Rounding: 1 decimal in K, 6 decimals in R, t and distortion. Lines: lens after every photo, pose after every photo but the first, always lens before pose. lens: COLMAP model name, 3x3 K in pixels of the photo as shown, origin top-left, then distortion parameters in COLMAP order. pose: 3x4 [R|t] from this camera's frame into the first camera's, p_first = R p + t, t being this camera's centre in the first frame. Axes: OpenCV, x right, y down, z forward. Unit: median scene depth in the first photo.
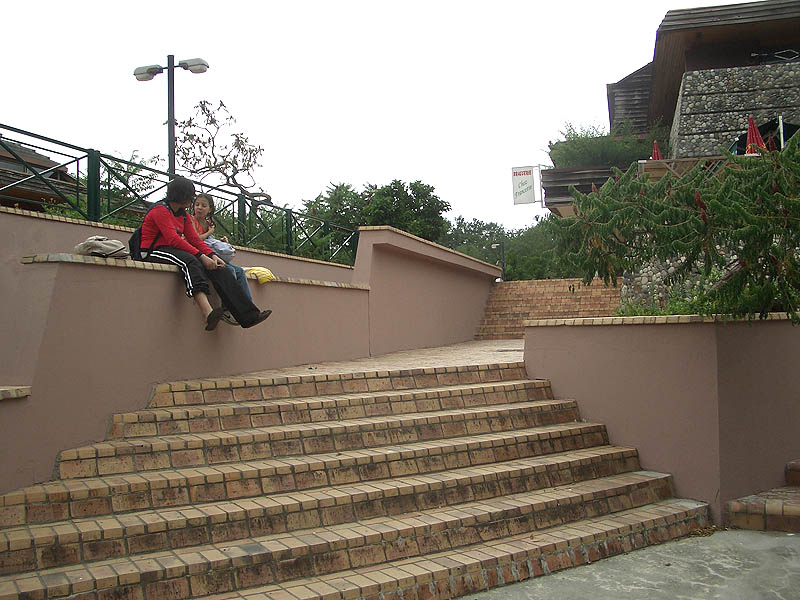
lens RADIAL K [[803.5, 0, 400.0], [0, 803.5, 300.0], [0, 0, 1]] dist [-0.251106, 0.285738]
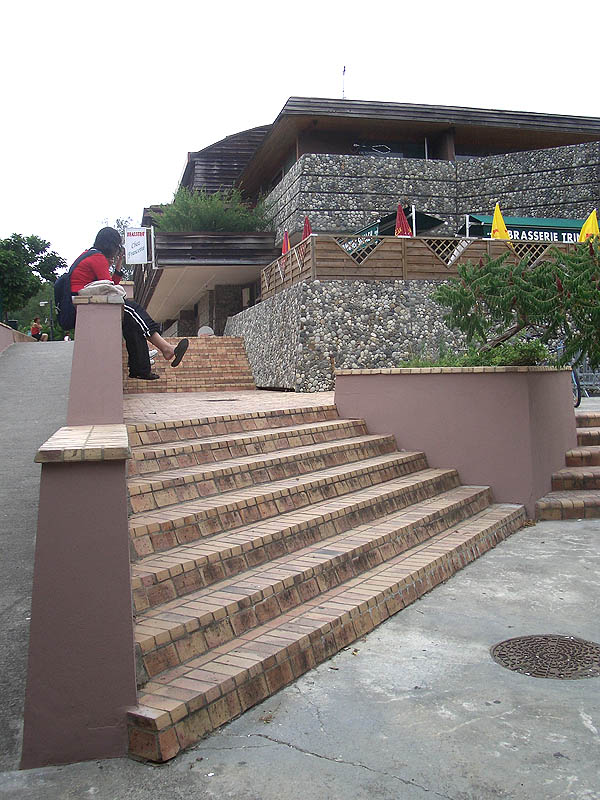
lens RADIAL K [[790.3, 0, 300.0], [0, 790.3, 400.0], [0, 0, 1]] dist [-0.190527, 0.008692]
pose [[0.889601, -0.007029, 0.456685, -0.152597], [-0.016643, 0.998719, 0.047792, 0.005298], [-0.456435, -0.050117, 0.888344, -0.008285]]
